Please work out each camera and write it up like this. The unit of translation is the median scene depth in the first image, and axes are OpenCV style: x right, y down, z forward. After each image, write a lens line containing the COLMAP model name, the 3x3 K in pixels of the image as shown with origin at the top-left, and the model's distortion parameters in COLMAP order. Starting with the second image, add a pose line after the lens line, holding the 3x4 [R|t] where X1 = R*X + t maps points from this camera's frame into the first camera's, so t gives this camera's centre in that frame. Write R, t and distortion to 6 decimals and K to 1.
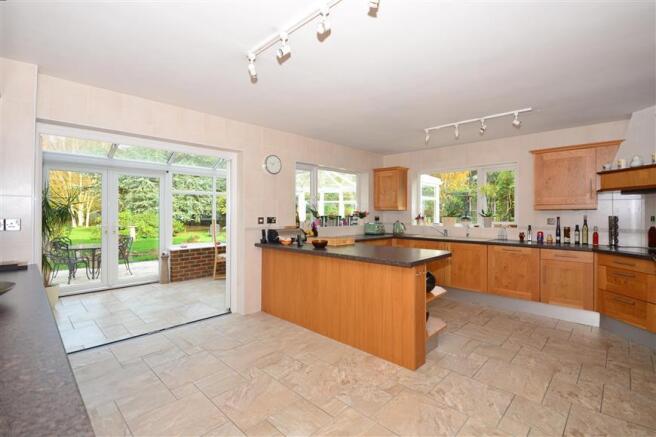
lens RADIAL K [[292.3, 0, 327.4], [0, 292.3, 212.4], [0, 0, 1]] dist [-0.003122, -0.000720]
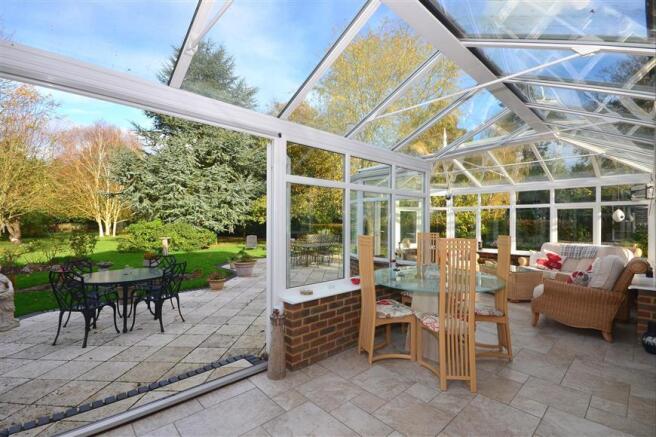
lens RADIAL K [[293.1, 0, 328.7], [0, 293.1, 222.4], [0, 0, 1]] dist [-0.000406, 0.000517]
pose [[0.998376, 0.005414, -0.056710, -0.105174], [-0.005426, 0.999985, -0.000071, -0.000226], [0.056708, 0.000379, 0.998391, 0.125720]]
